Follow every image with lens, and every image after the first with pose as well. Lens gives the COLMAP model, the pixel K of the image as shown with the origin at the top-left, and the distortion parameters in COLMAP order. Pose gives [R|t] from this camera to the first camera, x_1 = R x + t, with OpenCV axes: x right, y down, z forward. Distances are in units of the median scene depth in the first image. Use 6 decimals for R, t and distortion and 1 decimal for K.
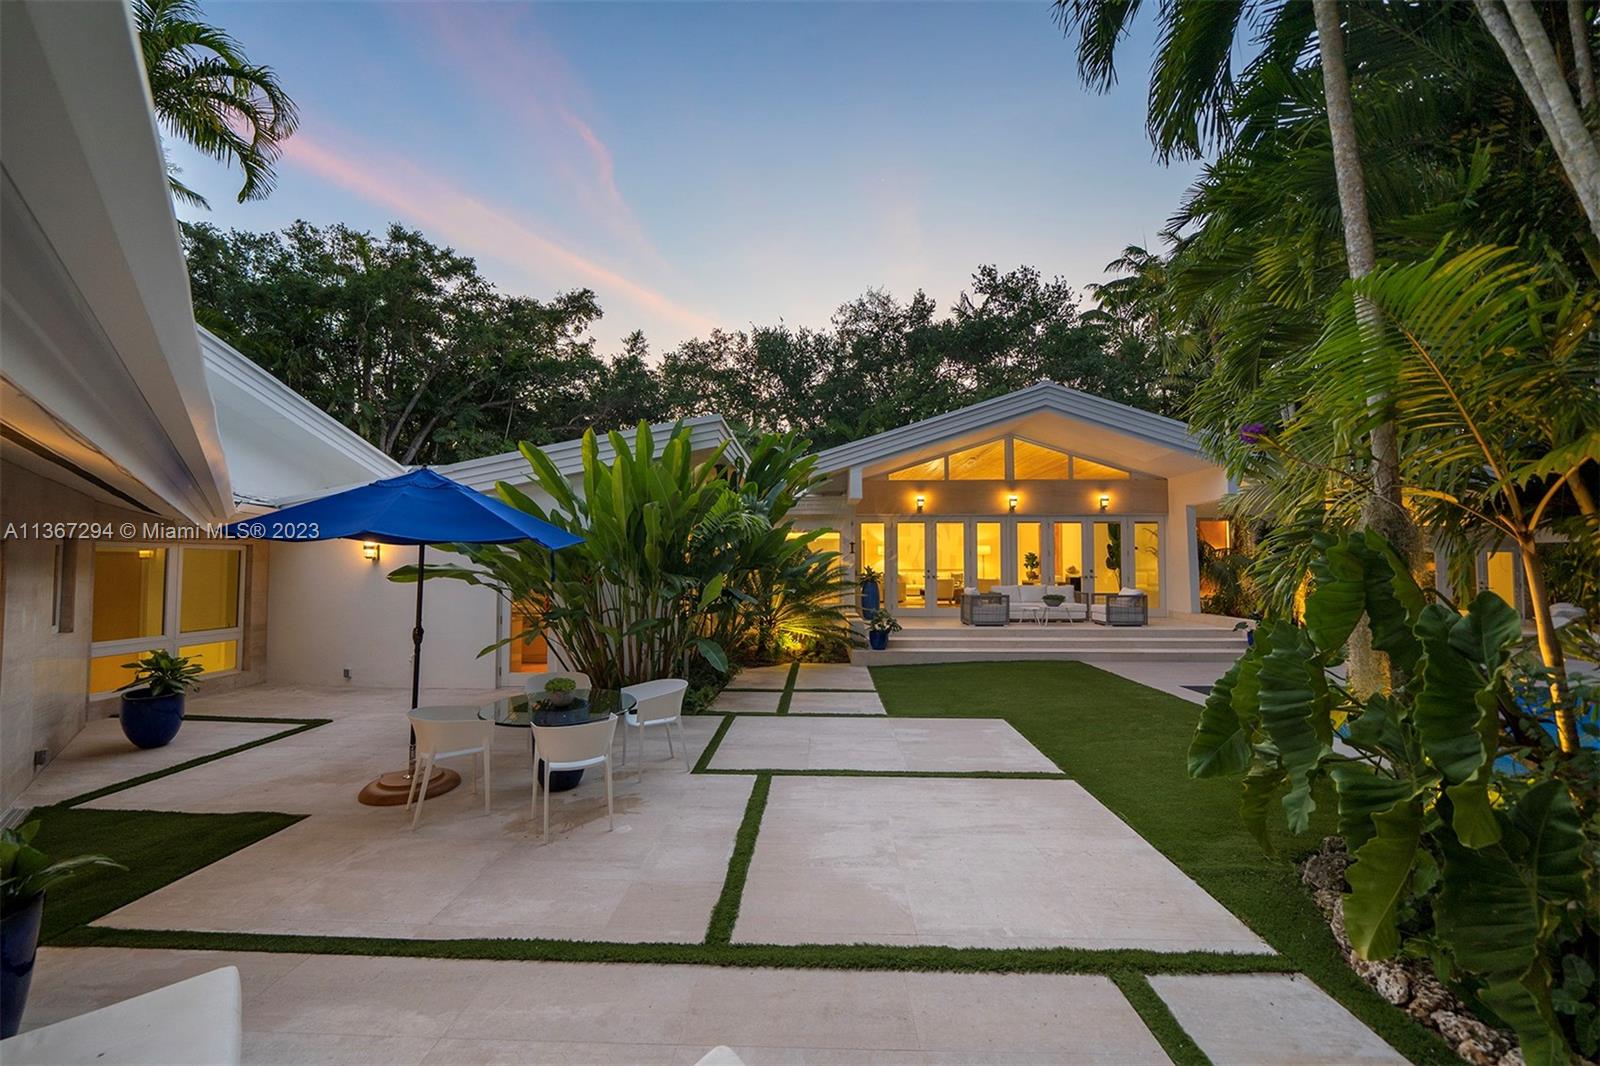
lens RADIAL K [[606.6, 0, 801.6], [0, 606.6, 539.4], [0, 0, 1]] dist [-0.002457, -0.000254]
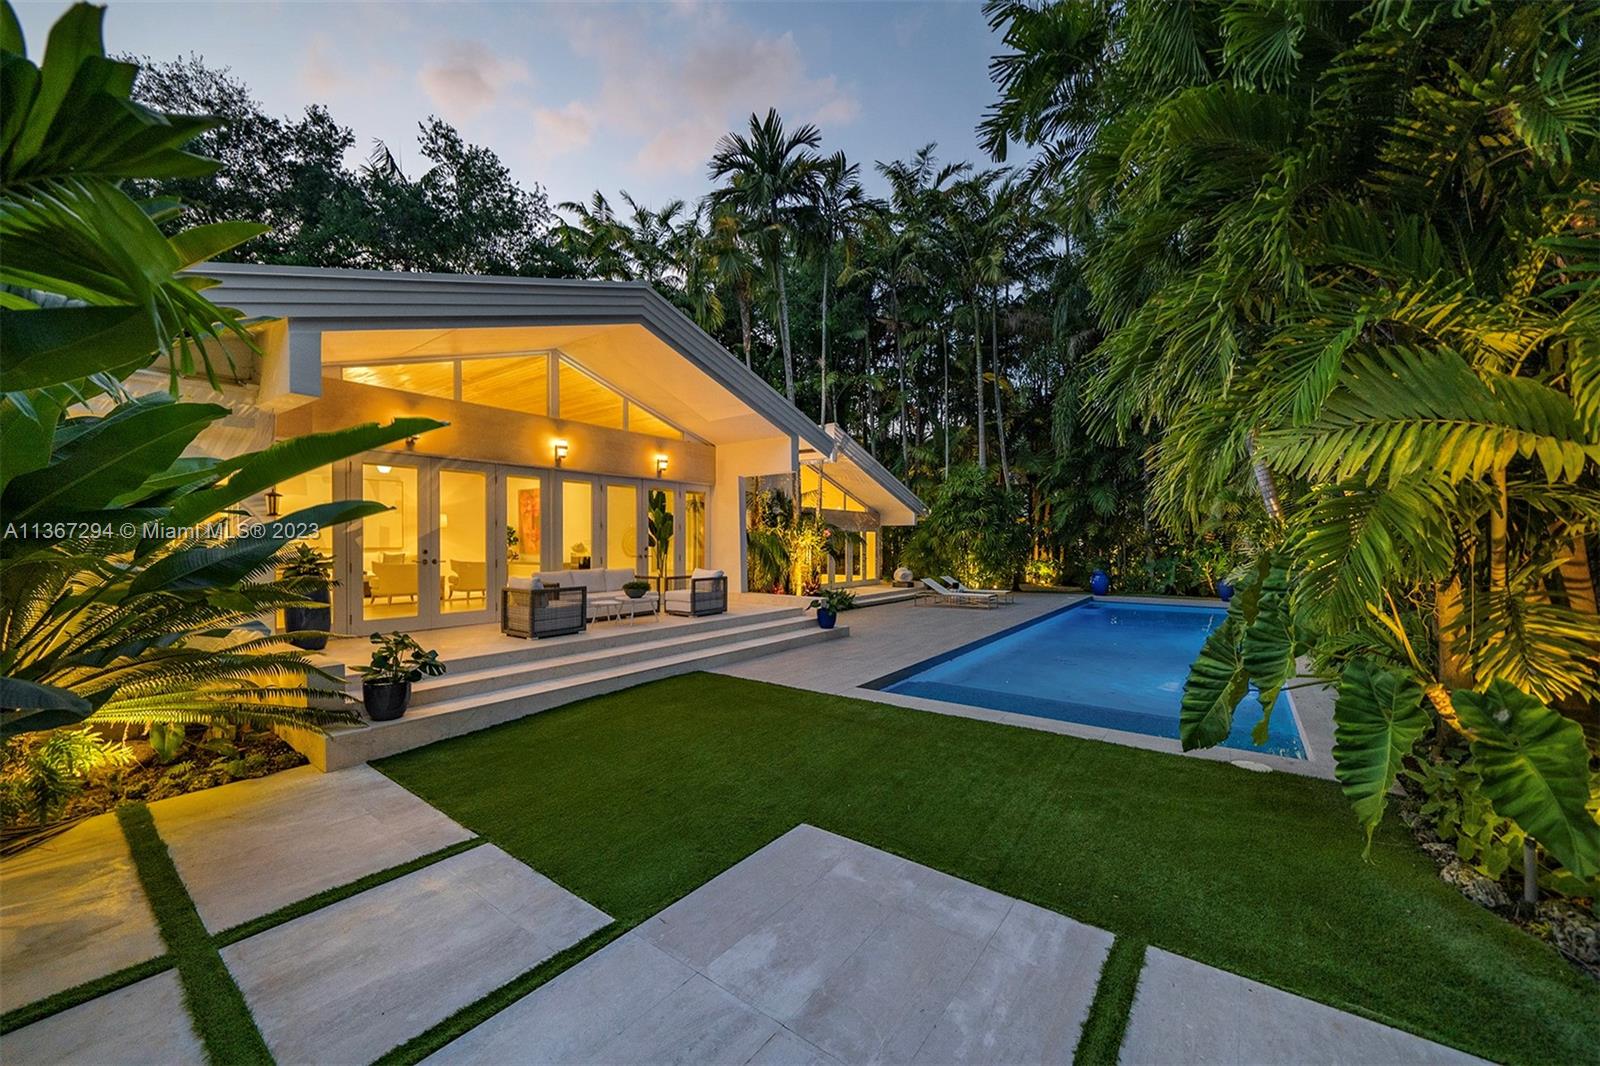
lens RADIAL K [[606.6, 0, 791.6], [0, 606.6, 538.4], [0, 0, 1]] dist [-0.002457, -0.000254]
pose [[0.571986, 0.000085, 0.820263, -0.067561], [-0.032669, 0.999209, 0.022677, 0.014234], [-0.819612, -0.039768, 0.571536, 0.383372]]
